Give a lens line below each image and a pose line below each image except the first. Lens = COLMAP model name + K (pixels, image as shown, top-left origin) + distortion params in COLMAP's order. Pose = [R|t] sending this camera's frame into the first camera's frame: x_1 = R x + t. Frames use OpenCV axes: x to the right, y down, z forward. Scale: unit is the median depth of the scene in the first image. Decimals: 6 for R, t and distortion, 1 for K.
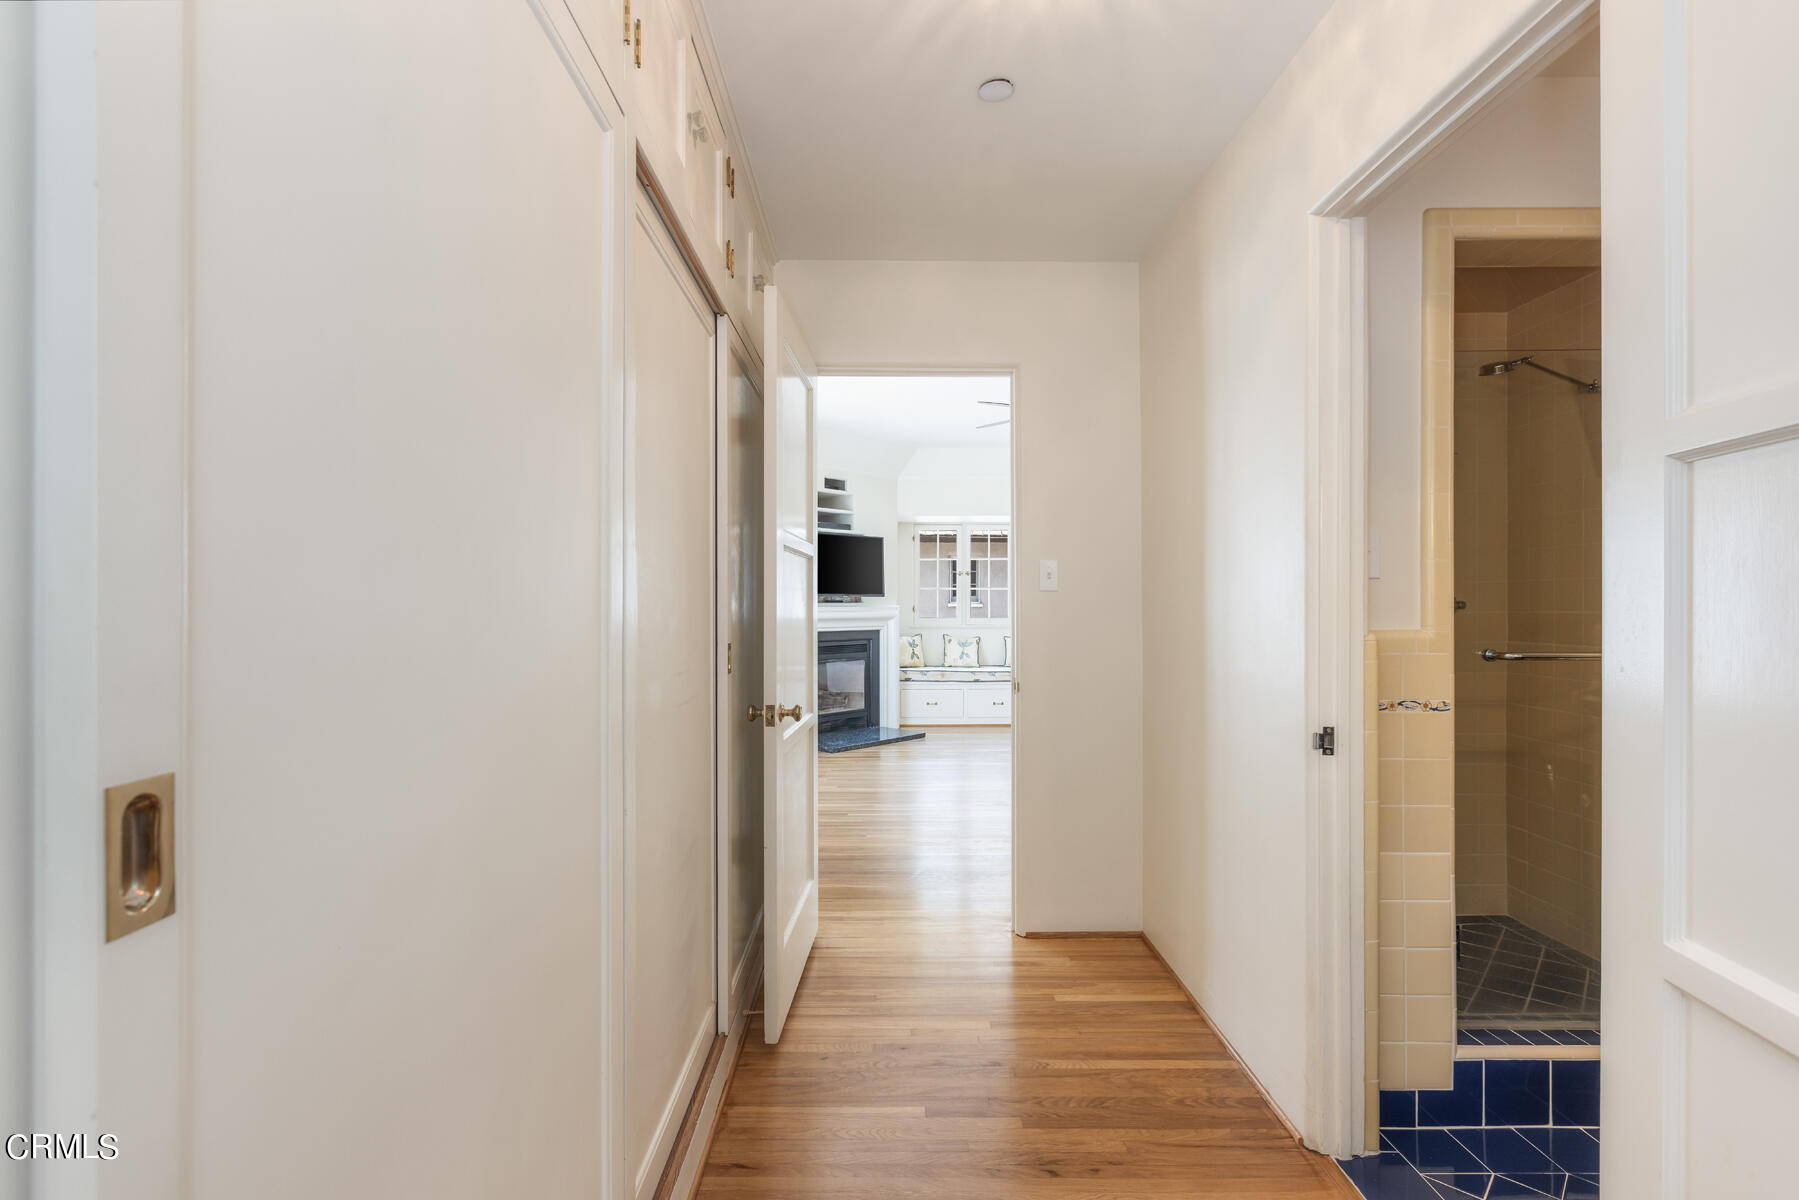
lens RADIAL K [[811.4, 0, 895.7], [0, 811.4, 605.5], [0, 0, 1]] dist [0.001841, 0.000137]
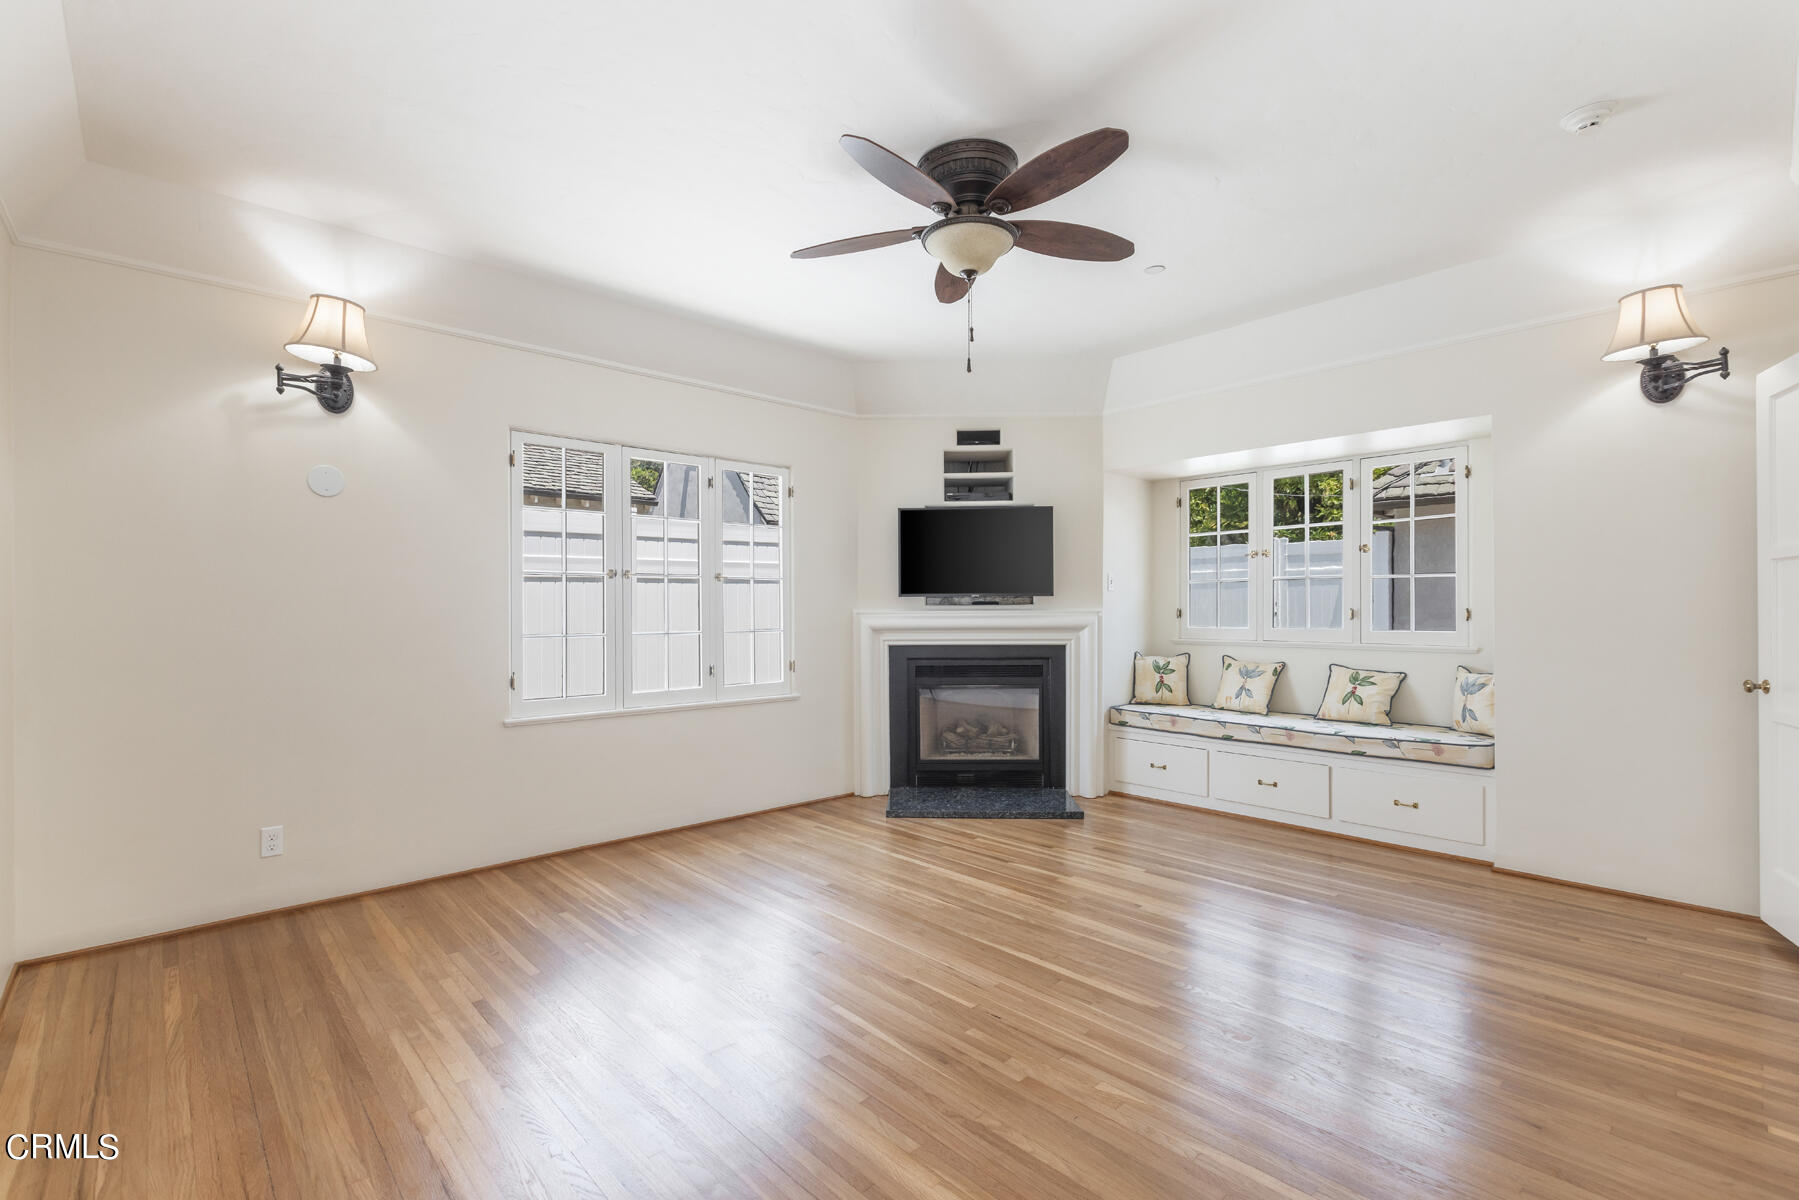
lens RADIAL K [[811.4, 0, 897.2], [0, 811.4, 609.2], [0, 0, 1]] dist [0.001841, 0.000137]
pose [[0.666846, -0.001803, -0.745194, 0.382825], [0.005337, 0.999983, 0.002357, -0.001840], [0.745177, -0.005549, 0.666844, 0.449610]]
